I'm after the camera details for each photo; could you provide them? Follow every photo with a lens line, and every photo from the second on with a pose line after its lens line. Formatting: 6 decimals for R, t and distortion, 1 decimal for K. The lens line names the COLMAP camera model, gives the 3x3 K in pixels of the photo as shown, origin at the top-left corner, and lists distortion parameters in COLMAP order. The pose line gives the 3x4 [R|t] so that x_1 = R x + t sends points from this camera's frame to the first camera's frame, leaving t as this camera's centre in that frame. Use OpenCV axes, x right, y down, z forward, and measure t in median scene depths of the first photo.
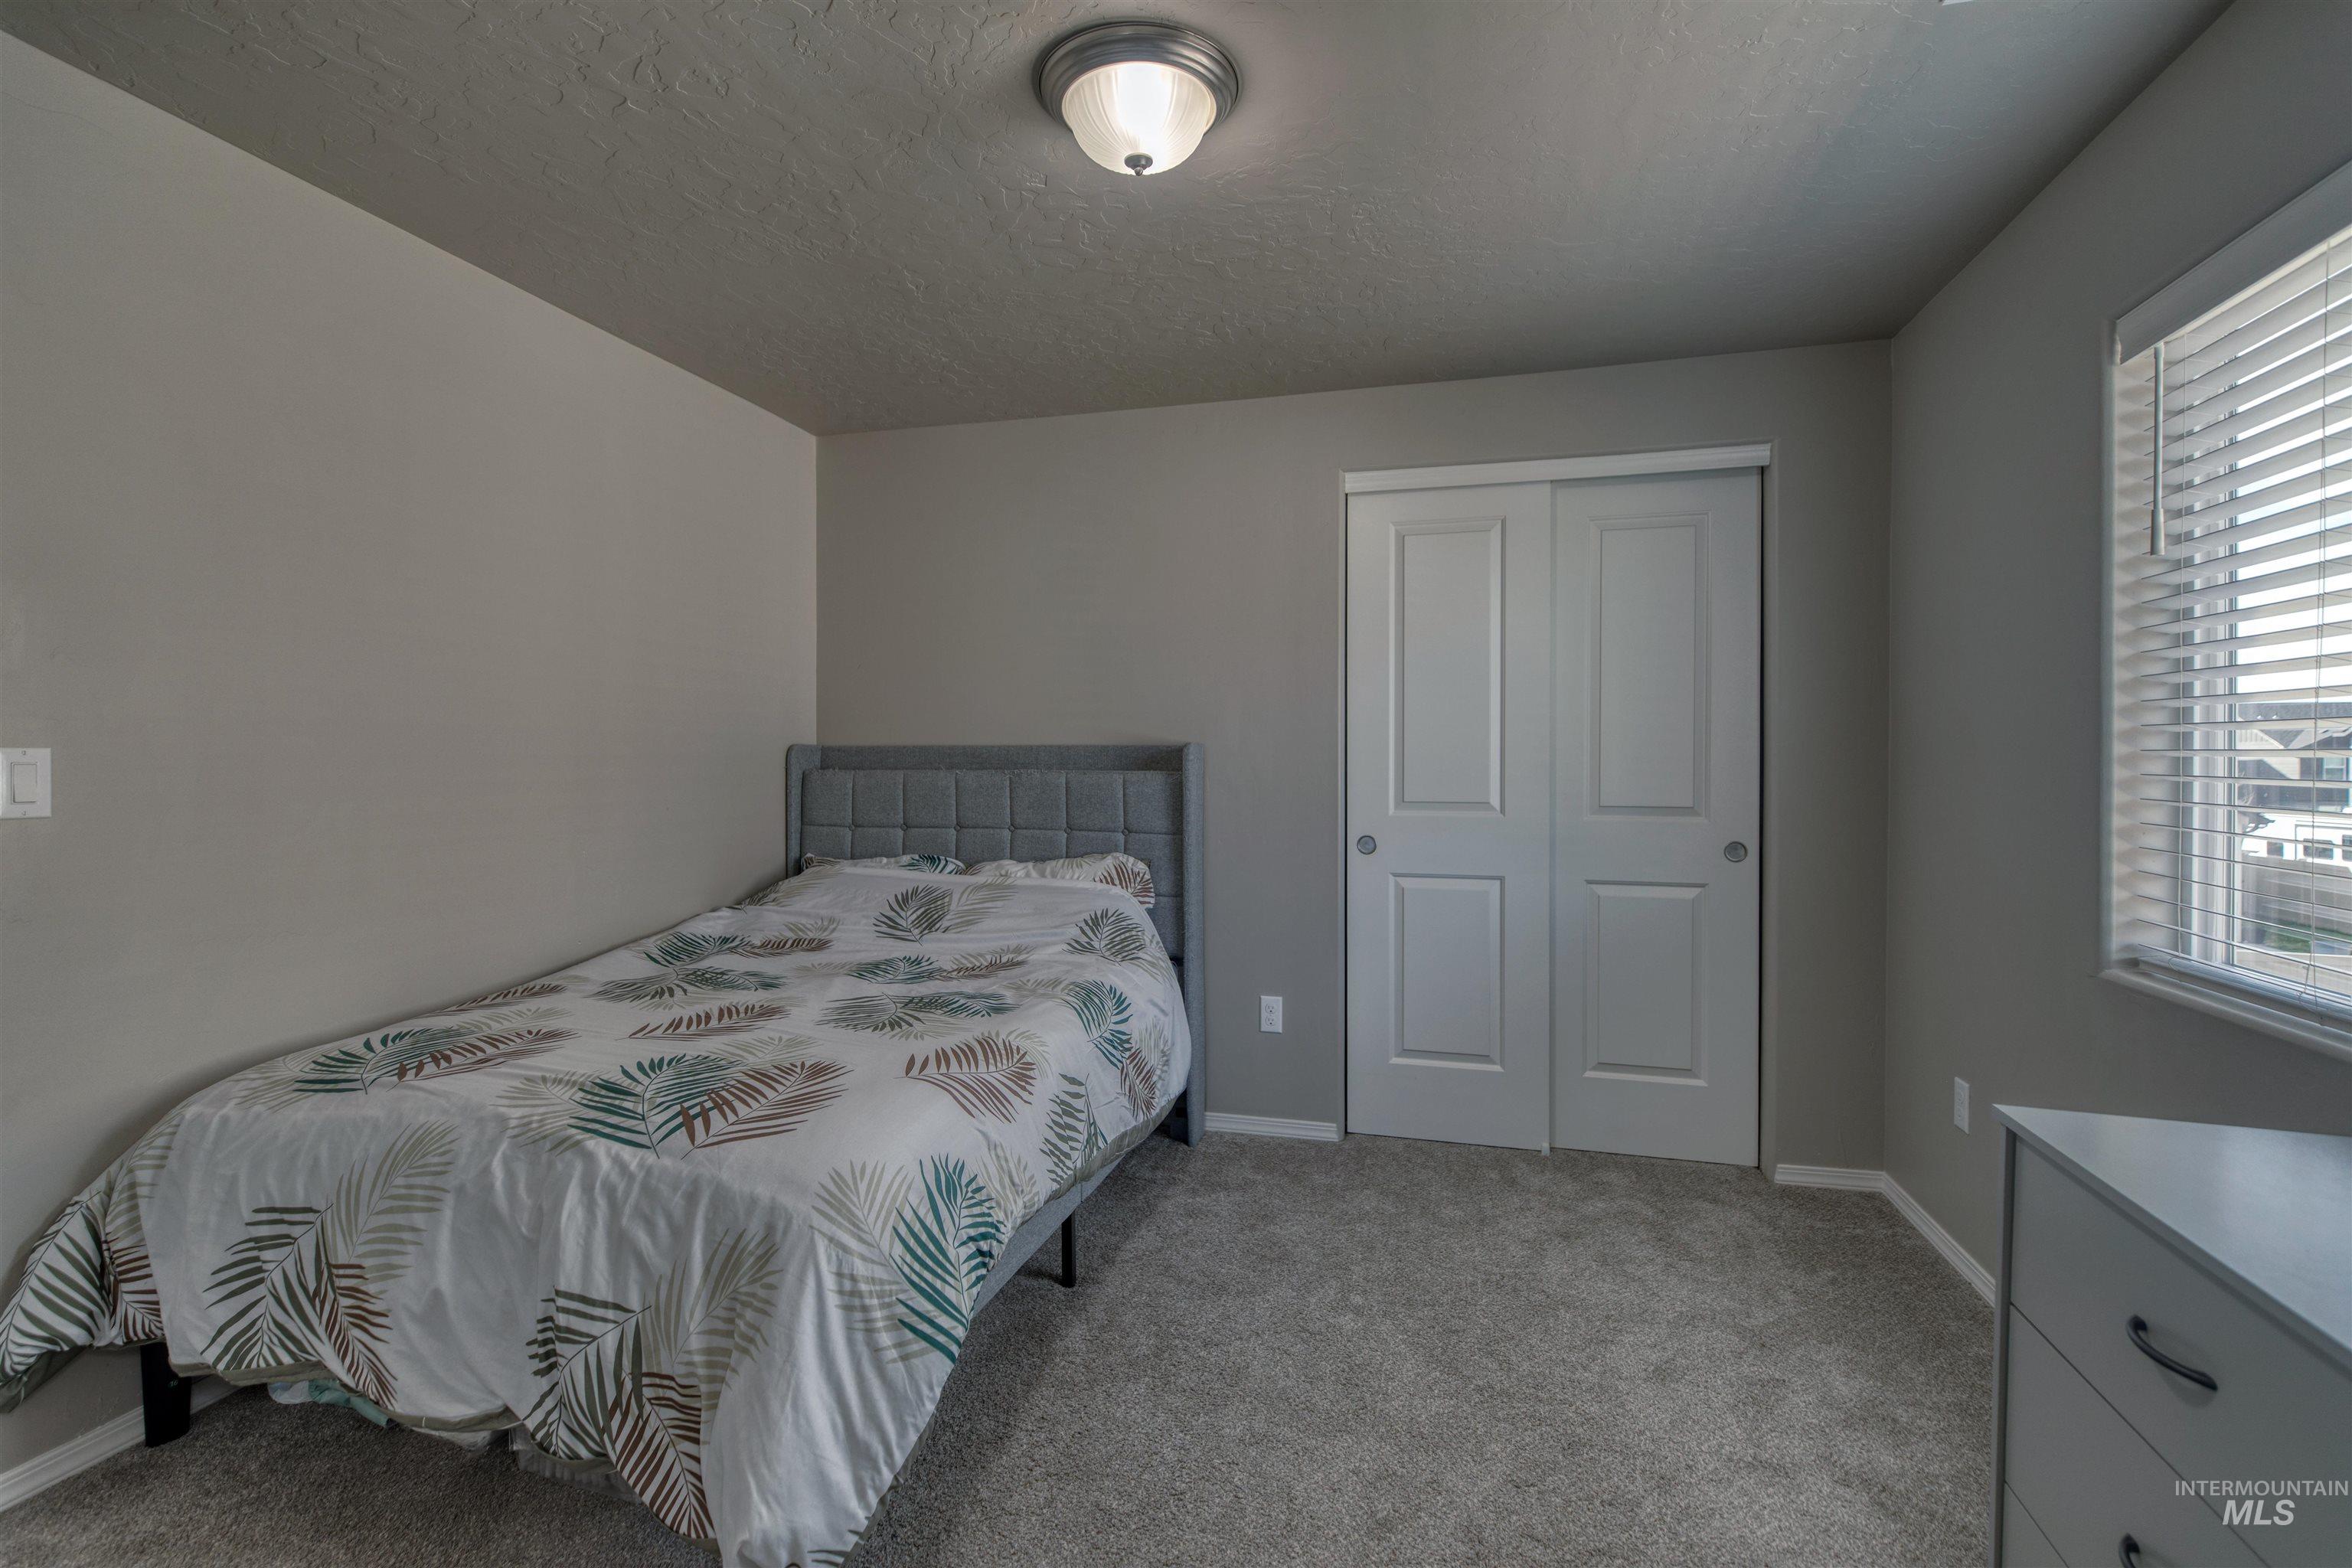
lens RADIAL K [[1065.2, 0, 1183.1], [0, 1065.2, 758.6], [0, 0, 1]] dist [0.001825, -0.000132]
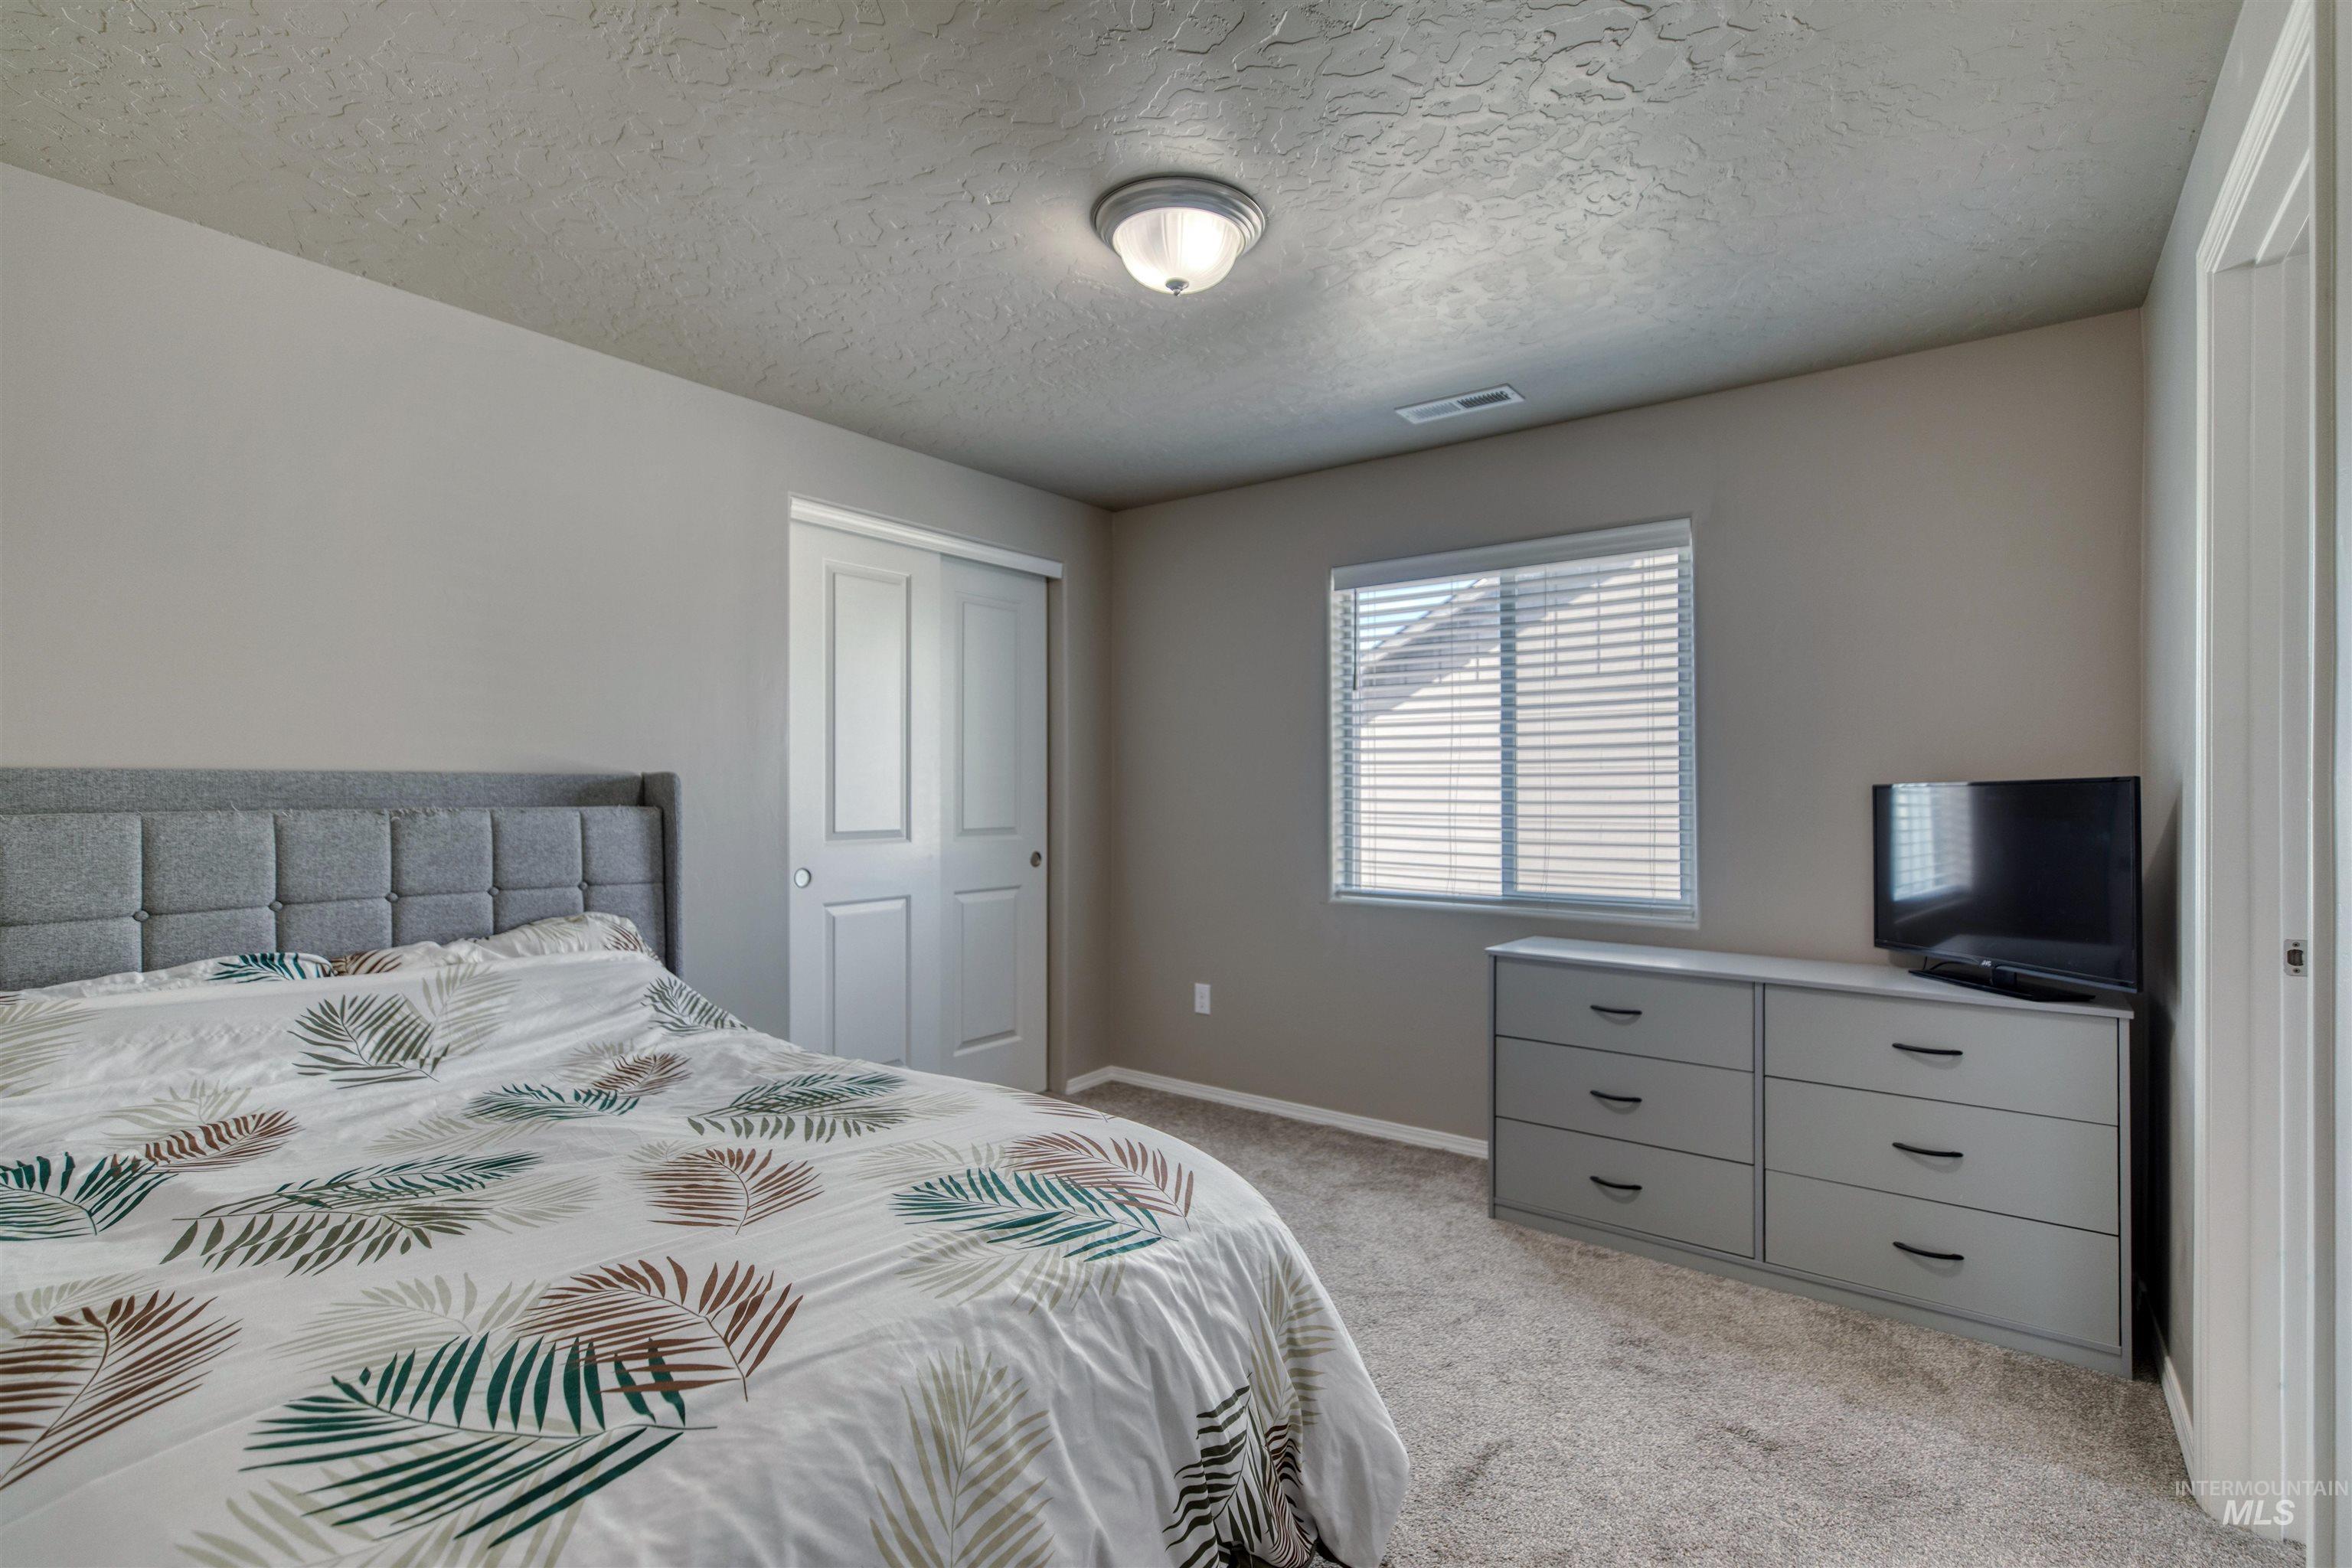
lens RADIAL K [[1063.3, 0, 1176.9], [0, 1063.3, 775.9], [0, 0, 1]] dist [-0.000594, -0.000025]
pose [[0.380371, 0.010242, 0.924777, -0.656205], [0.000126, 0.999938, -0.011126, -0.002752], [-0.924834, 0.004349, 0.380347, 0.327082]]
